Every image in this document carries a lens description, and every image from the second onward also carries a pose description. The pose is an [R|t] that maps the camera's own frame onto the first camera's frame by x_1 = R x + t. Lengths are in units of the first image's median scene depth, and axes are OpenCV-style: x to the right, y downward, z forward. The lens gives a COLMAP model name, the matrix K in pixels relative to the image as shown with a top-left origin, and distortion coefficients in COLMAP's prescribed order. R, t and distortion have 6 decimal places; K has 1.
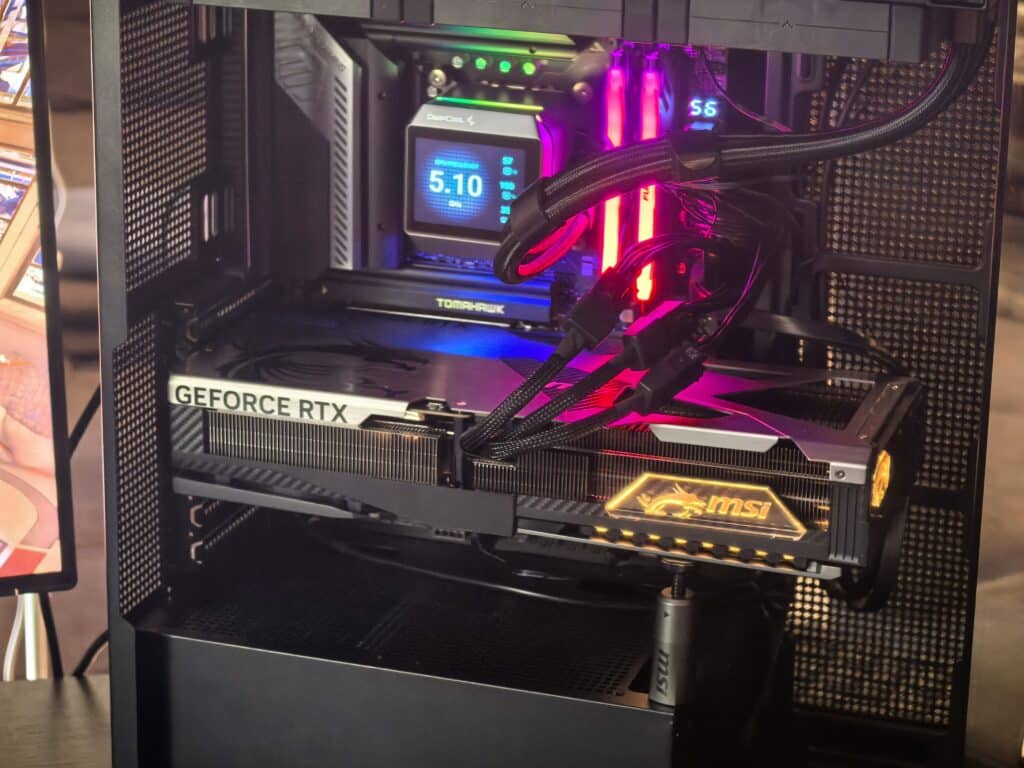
lens RADIAL K [[2989.4, 0, 520.7], [0, 2989.4, 384.2], [0, 0, 1]] dist [-0.227865, 0.000000]
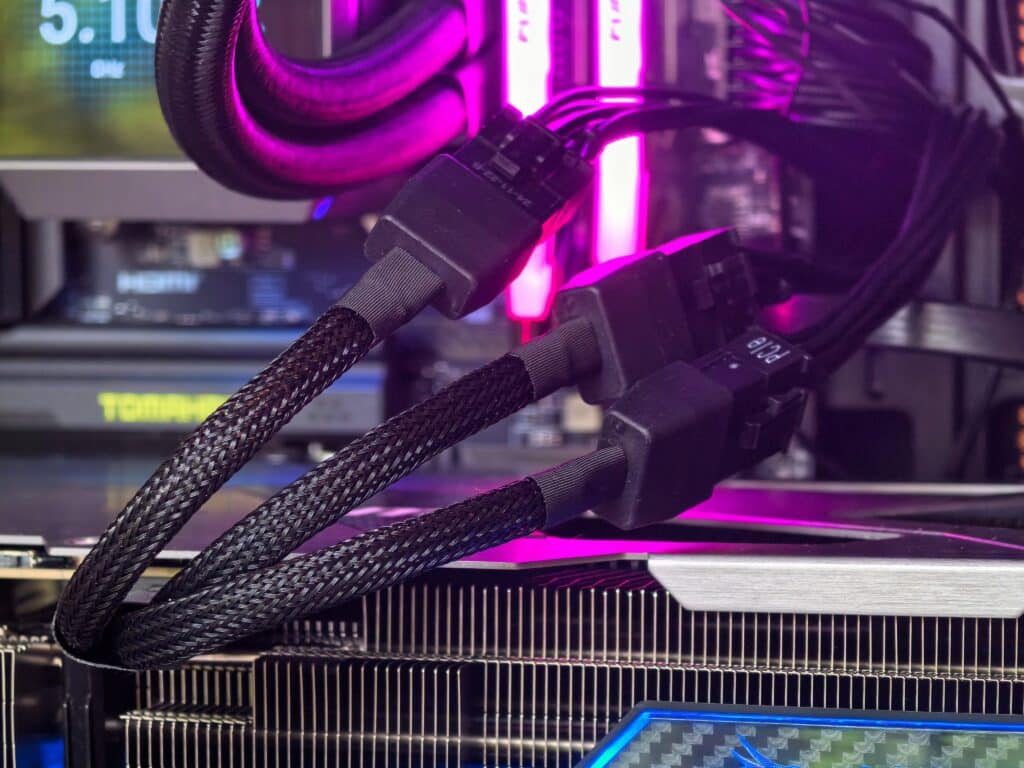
lens RADIAL K [[2841.3, 0, 552.5], [0, 2841.3, 352.4], [0, 0, 1]] dist [0.007909, 0.000000]
pose [[0.999413, -0.030874, 0.014818, 0.027968], [0.033621, 0.966850, -0.253123, 0.066999], [-0.006512, 0.253473, 0.967321, 0.671364]]
